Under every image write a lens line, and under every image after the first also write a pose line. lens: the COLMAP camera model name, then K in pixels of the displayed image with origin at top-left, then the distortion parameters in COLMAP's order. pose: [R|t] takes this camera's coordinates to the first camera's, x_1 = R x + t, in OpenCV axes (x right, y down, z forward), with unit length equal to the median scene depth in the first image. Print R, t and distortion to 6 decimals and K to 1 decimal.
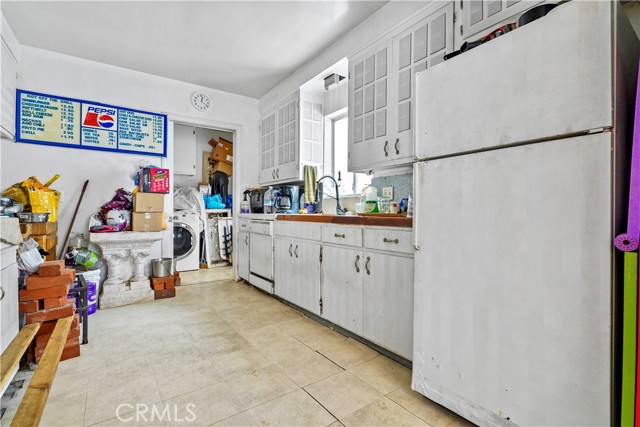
lens RADIAL K [[298.2, 0, 320.7], [0, 298.2, 215.1], [0, 0, 1]] dist [-0.003208, -0.000125]
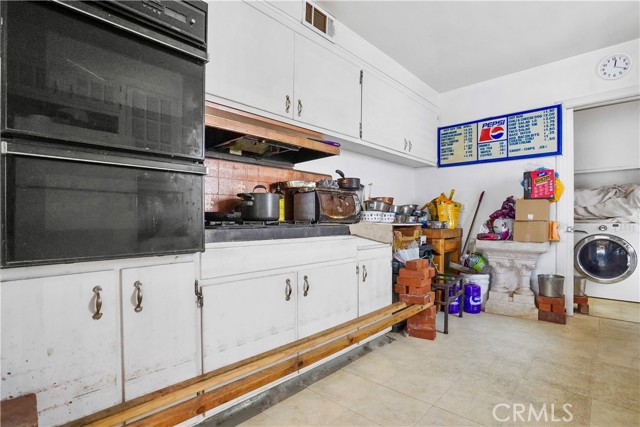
lens RADIAL K [[307.8, 0, 316.6], [0, 307.8, 222.6], [0, 0, 1]] dist [-0.045132, 0.013192]
pose [[0.196853, 0.006353, -0.980412, 0.191757], [-0.009430, 0.999945, 0.004586, -0.002311], [0.980388, 0.008342, 0.196902, 0.187721]]
